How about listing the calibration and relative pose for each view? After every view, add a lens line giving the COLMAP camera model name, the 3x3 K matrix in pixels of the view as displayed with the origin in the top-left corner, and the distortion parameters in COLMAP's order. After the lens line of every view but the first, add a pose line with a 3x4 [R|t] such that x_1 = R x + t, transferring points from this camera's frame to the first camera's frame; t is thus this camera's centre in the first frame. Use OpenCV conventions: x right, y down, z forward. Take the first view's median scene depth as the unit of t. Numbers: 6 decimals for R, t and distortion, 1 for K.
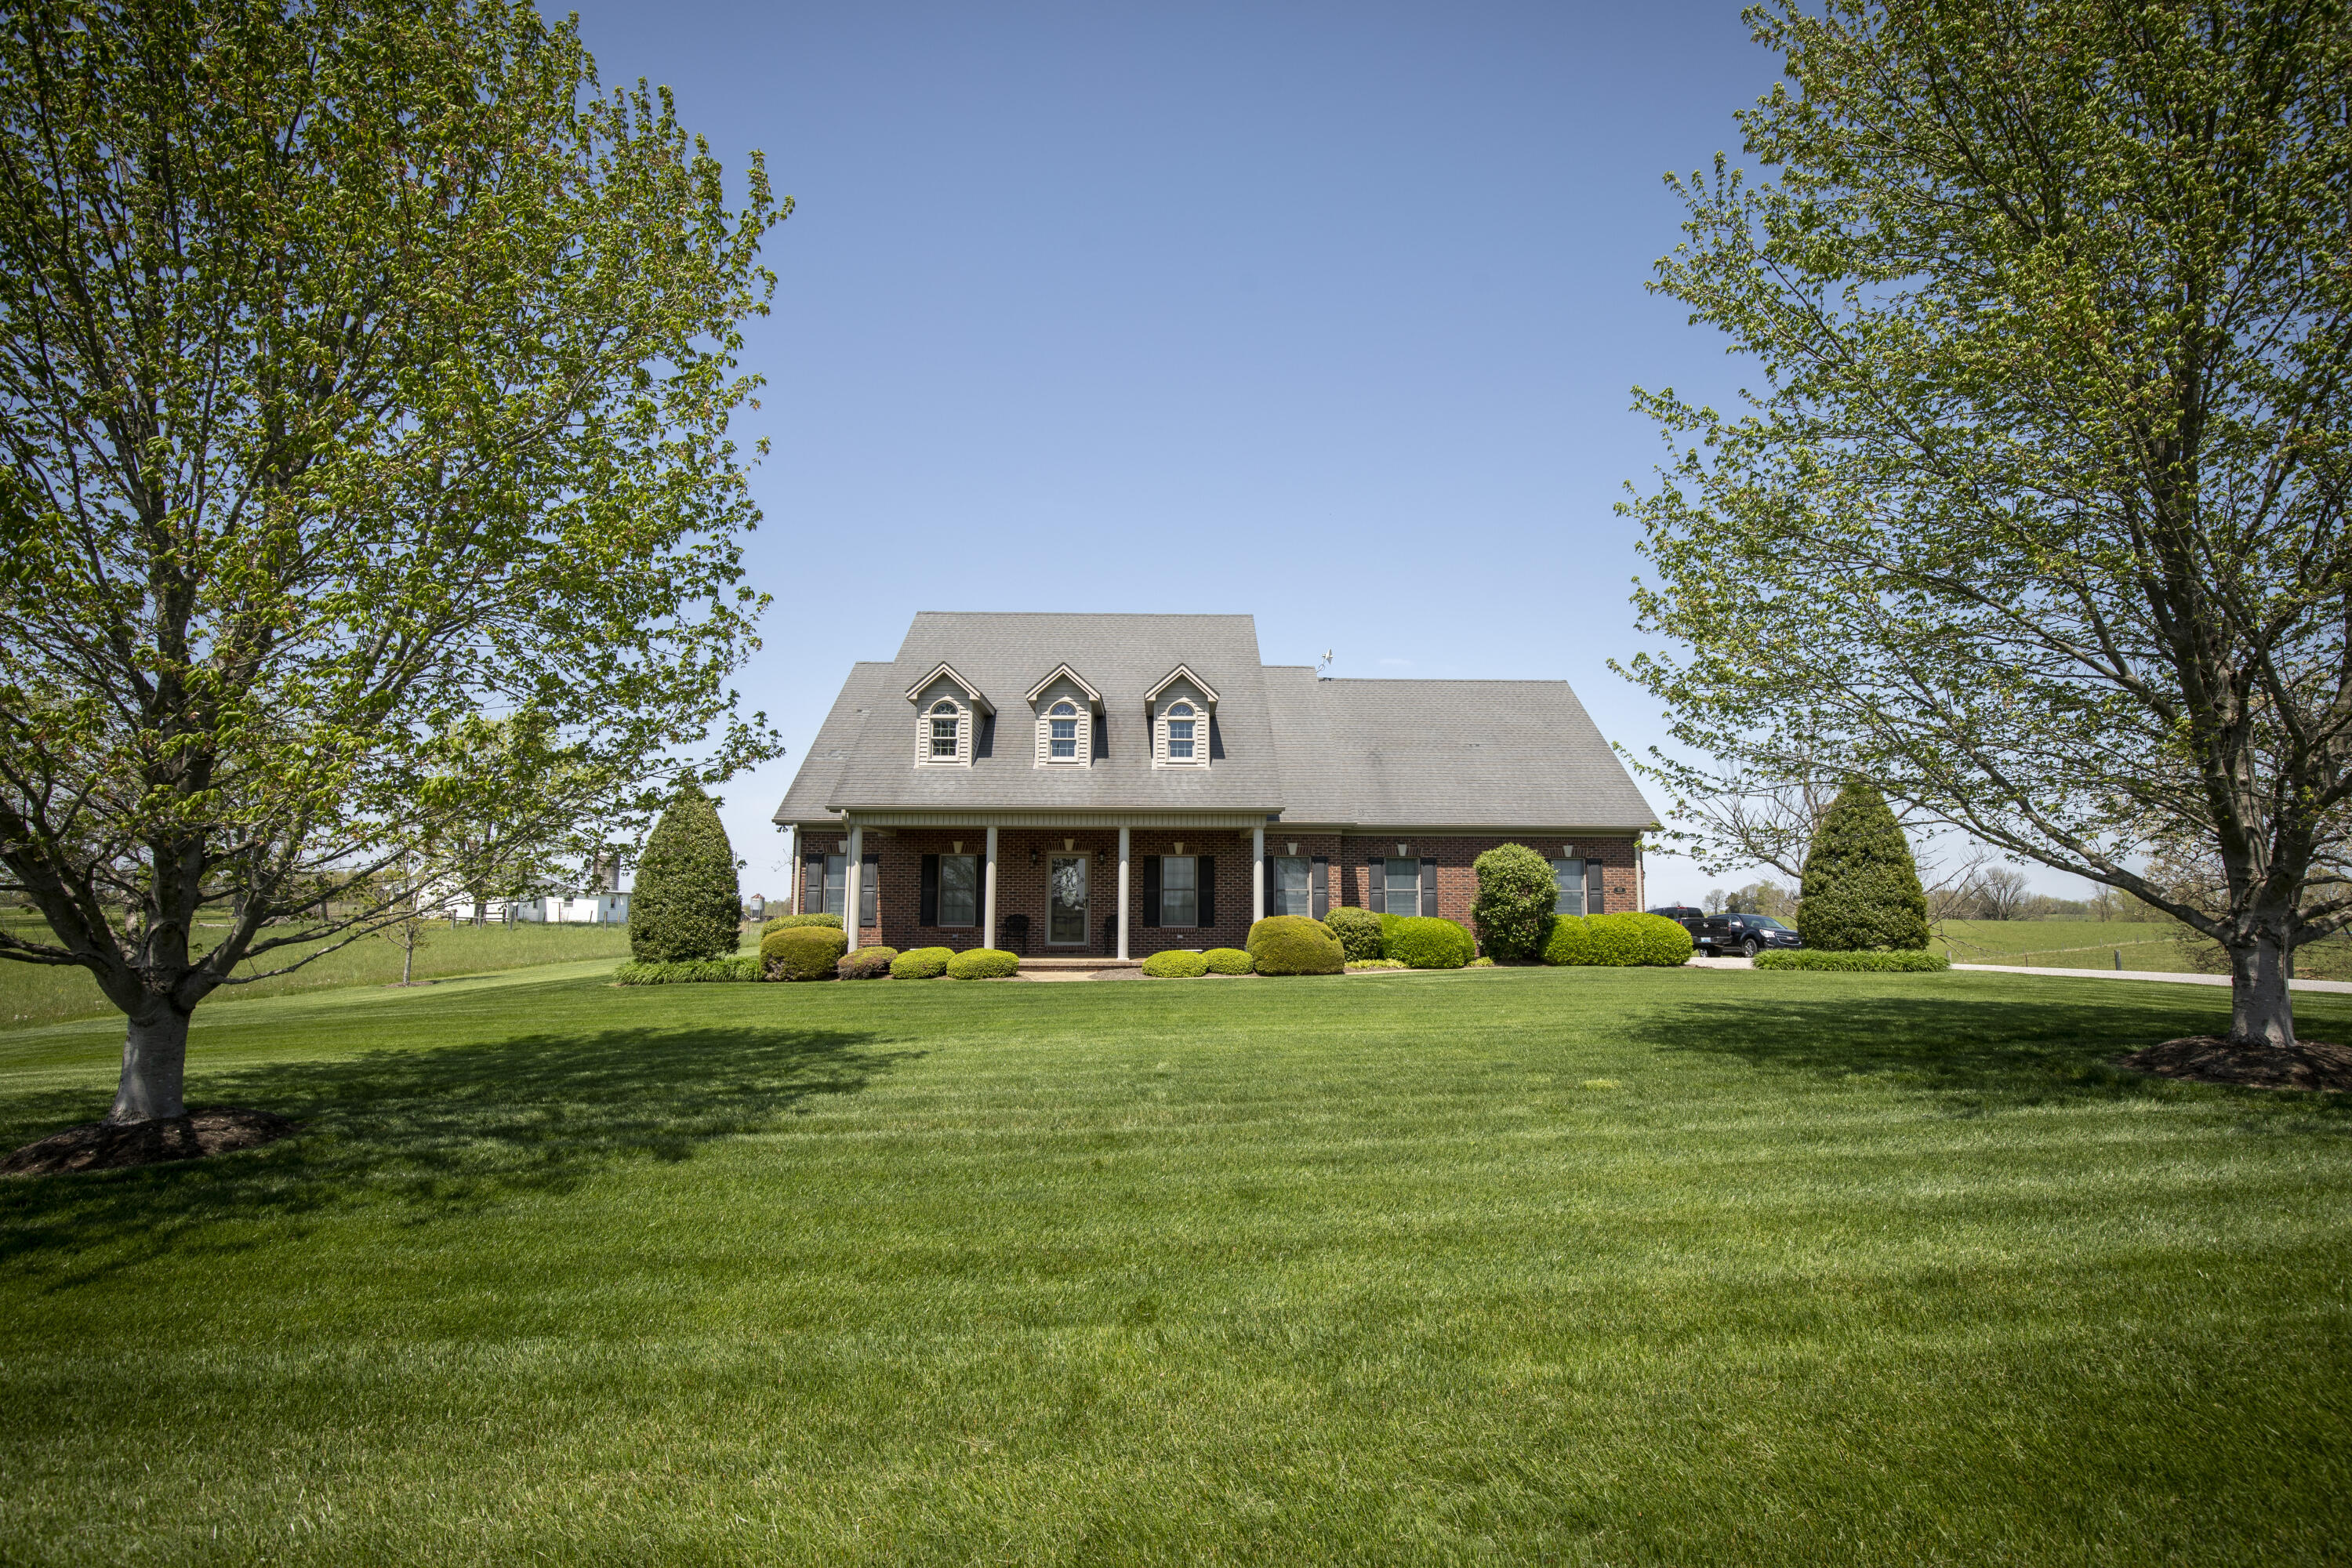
lens RADIAL K [[1049.4, 0, 1176.0], [0, 1049.4, 784.0], [0, 0, 1]] dist [0.001282, 0.000204]
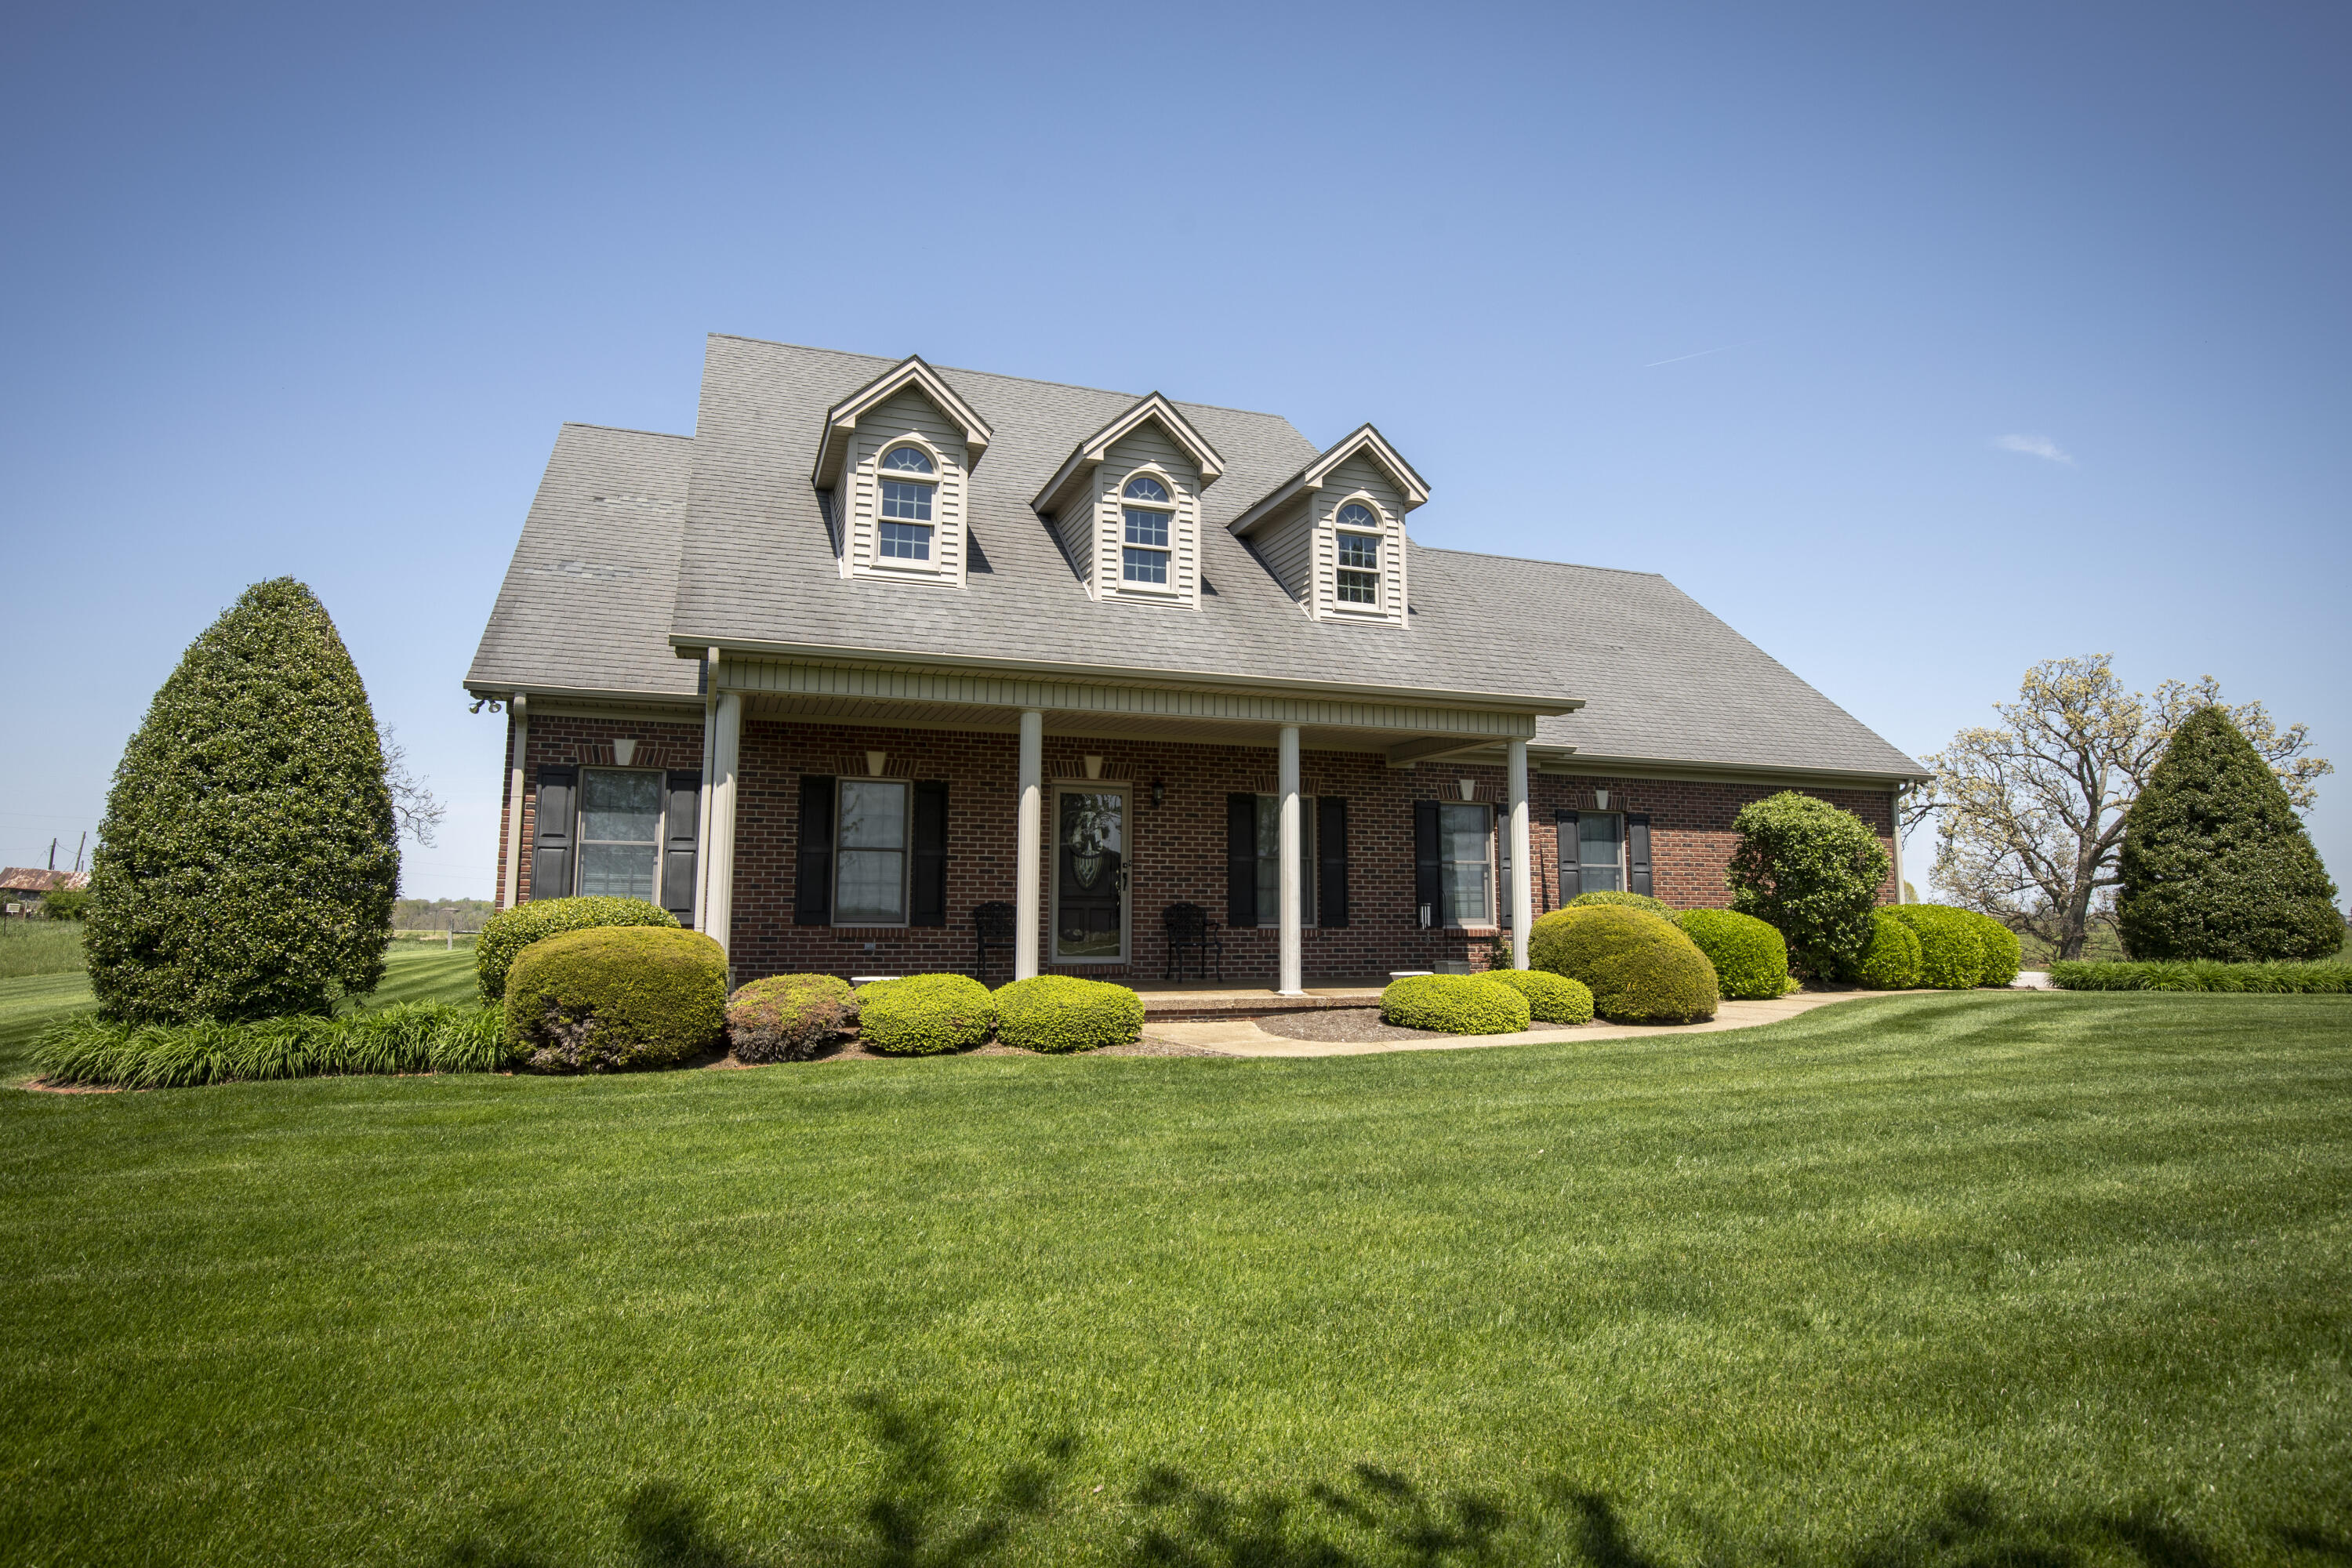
lens RADIAL K [[1242.4, 0, 1176.0], [0, 1242.4, 784.0], [0, 0, 1]] dist [-0.001596, -0.000229]
pose [[0.955410, 0.033817, 0.293341, -0.268836], [-0.041435, 0.998945, 0.019792, 0.057643], [-0.292362, -0.031064, 0.955803, 0.444678]]
